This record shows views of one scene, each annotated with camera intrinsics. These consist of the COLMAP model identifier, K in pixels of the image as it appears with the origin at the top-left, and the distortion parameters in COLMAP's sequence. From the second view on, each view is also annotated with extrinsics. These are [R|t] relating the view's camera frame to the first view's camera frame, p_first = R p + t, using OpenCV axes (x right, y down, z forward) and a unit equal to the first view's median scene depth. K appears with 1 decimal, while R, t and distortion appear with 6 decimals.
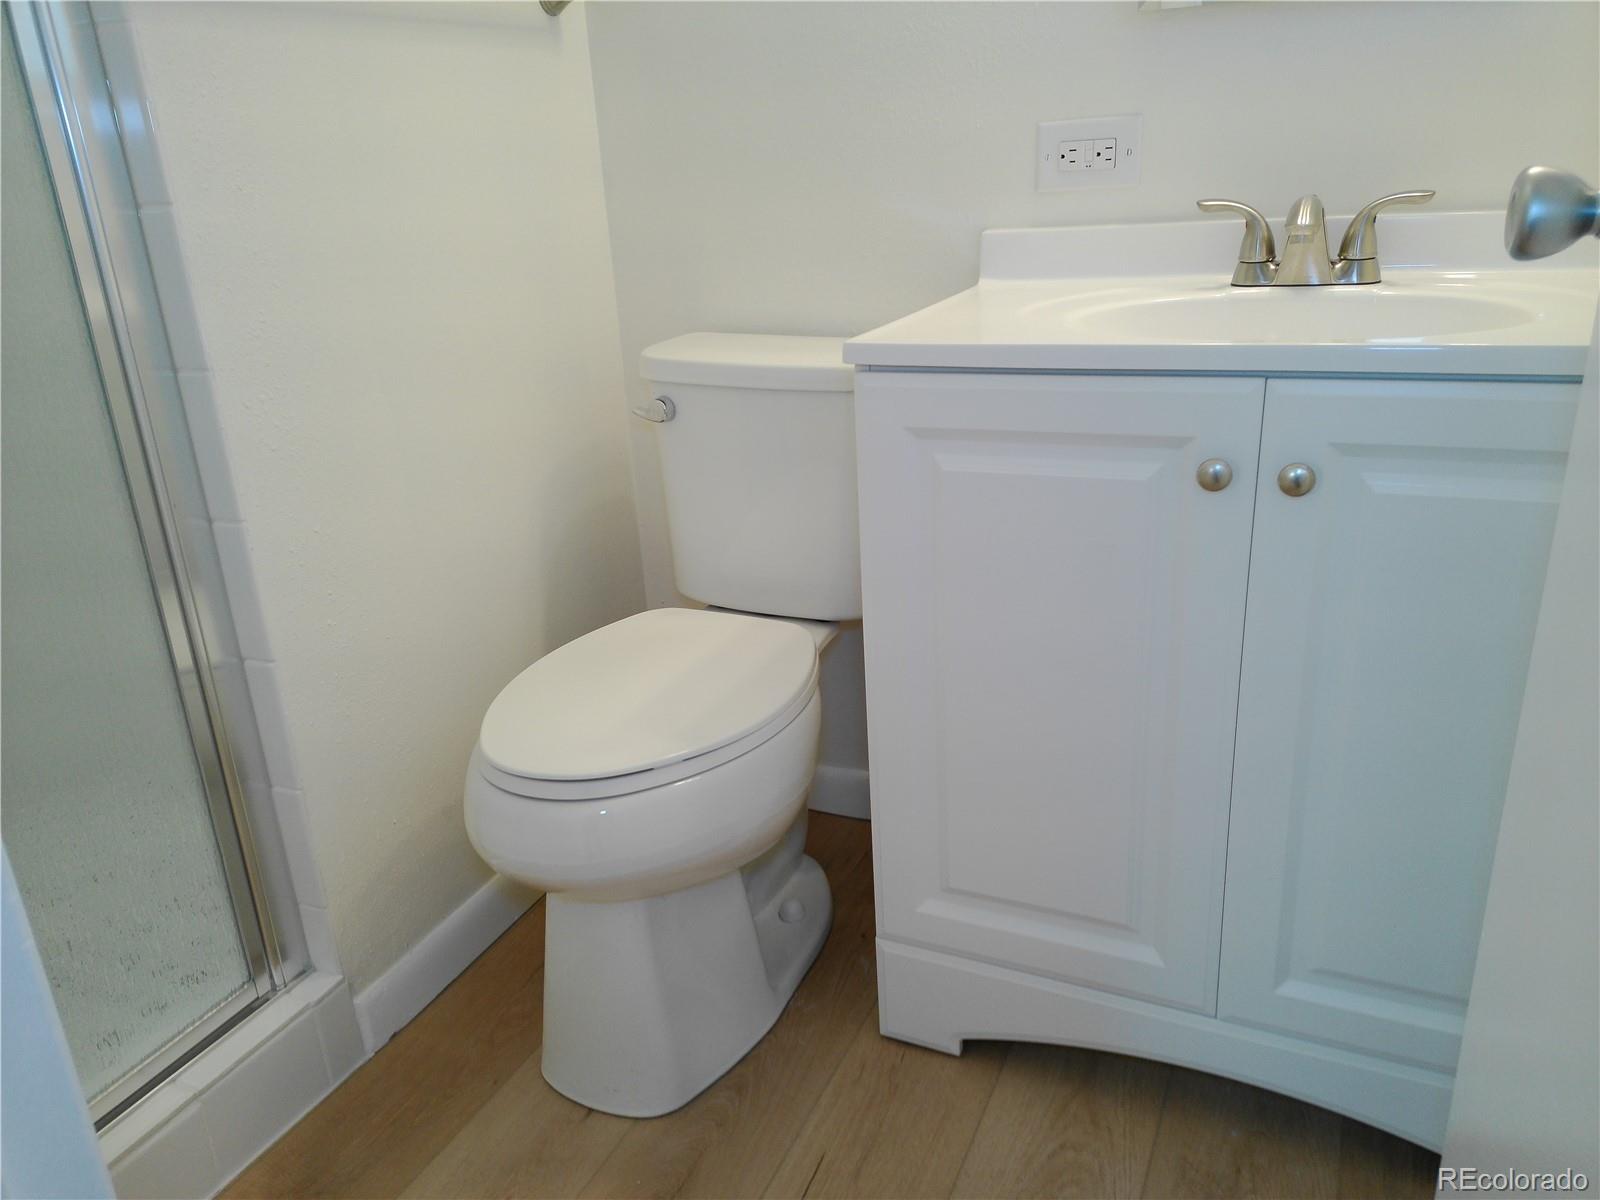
lens RADIAL K [[1211.0, 0, 800.0], [0, 1211.0, 600.0], [0, 0, 1]] dist [0.060781, 0.000922]
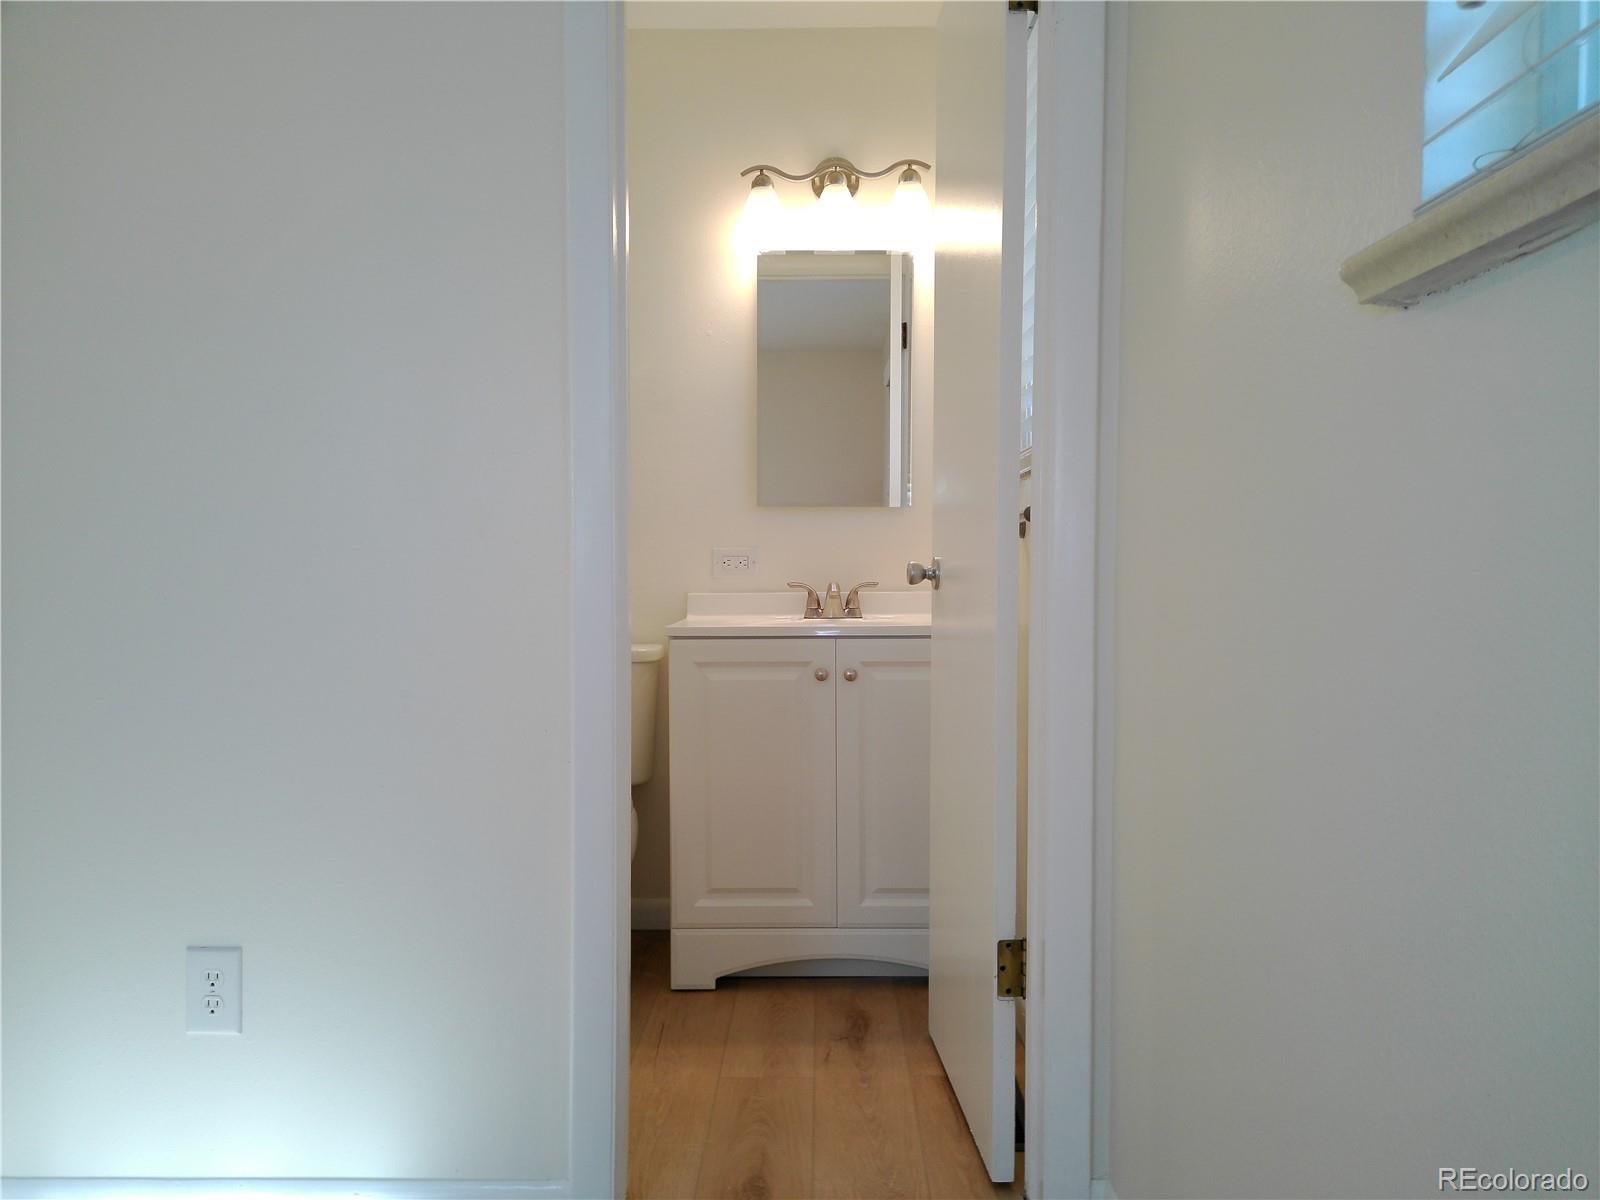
lens RADIAL K [[1211.0, 0, 800.0], [0, 1211.0, 600.0], [0, 0, 1]] dist [0.060781, 0.000922]
pose [[0.911925, 0.043410, 0.408055, -0.619133], [0.098033, 0.942550, -0.319357, 0.461879], [-0.398476, 0.331232, 0.855279, -1.005978]]
